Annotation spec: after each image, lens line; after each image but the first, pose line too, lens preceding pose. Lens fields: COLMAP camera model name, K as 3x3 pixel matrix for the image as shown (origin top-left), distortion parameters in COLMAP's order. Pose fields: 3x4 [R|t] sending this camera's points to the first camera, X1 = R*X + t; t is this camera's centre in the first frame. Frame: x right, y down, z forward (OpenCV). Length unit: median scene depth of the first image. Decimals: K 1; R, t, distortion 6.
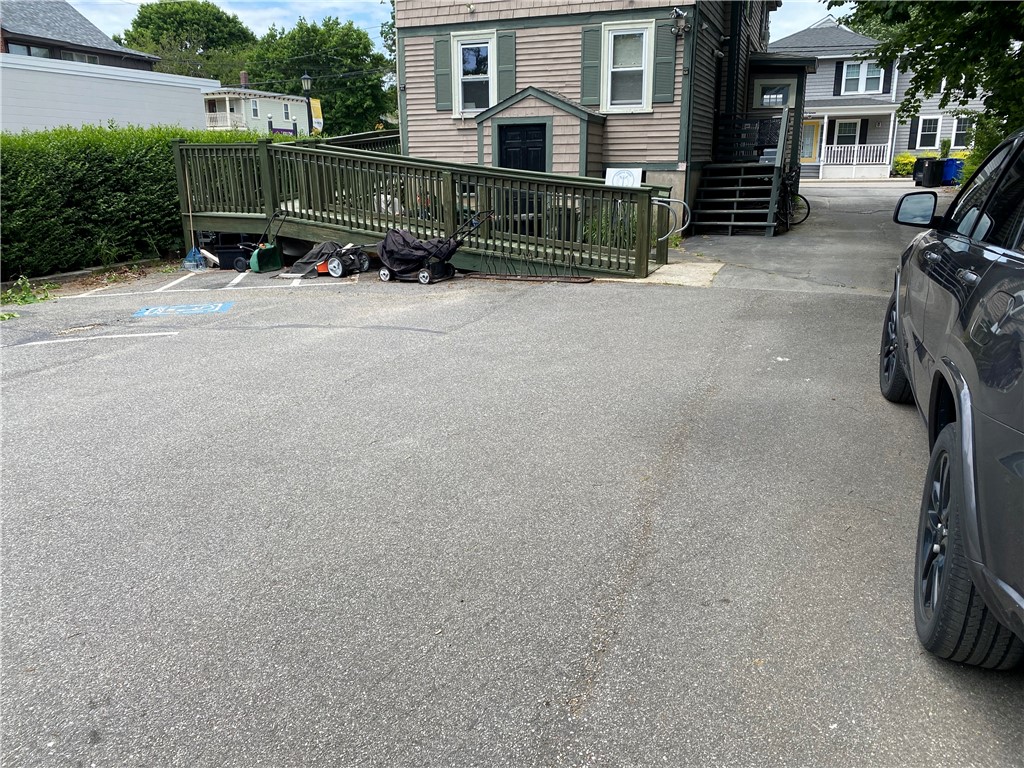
lens RADIAL K [[775.4, 0, 512.0], [0, 775.4, 384.0], [0, 0, 1]] dist [0.009702, -0.005522]
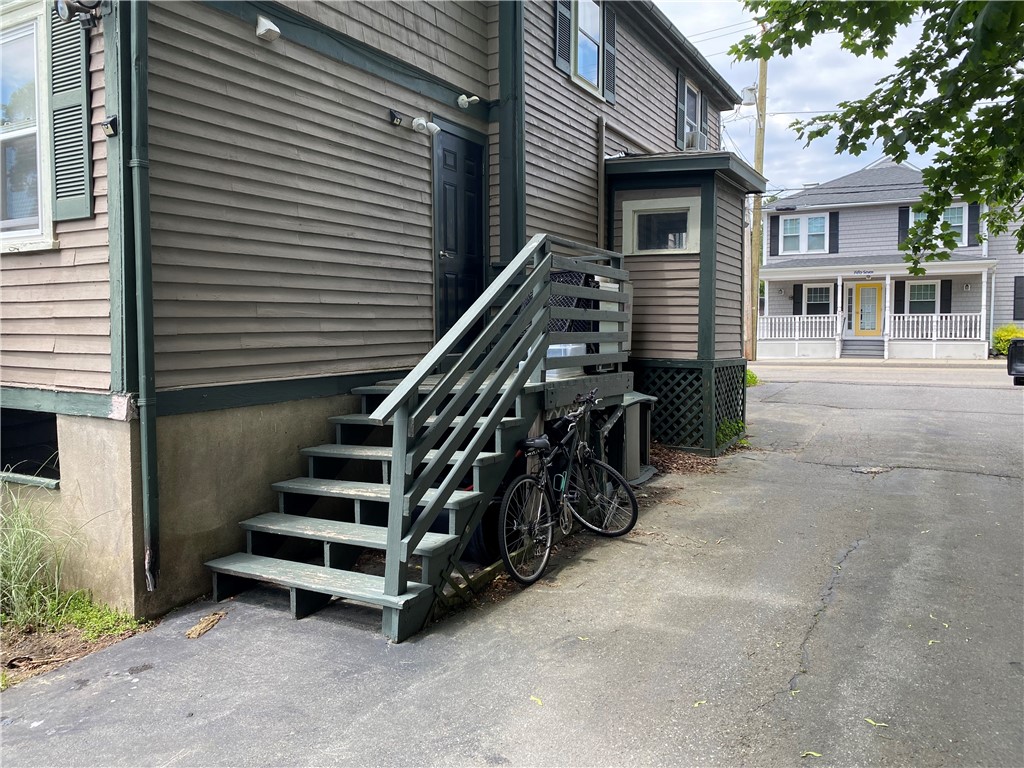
lens RADIAL K [[775.4, 0, 512.0], [0, 775.4, 384.0], [0, 0, 1]] dist [0.009702, -0.005522]
pose [[0.990034, 0.013690, -0.140163, 0.167906], [-0.041465, 0.979483, -0.197217, -0.091740], [0.134588, 0.201063, 0.970288, 0.278911]]
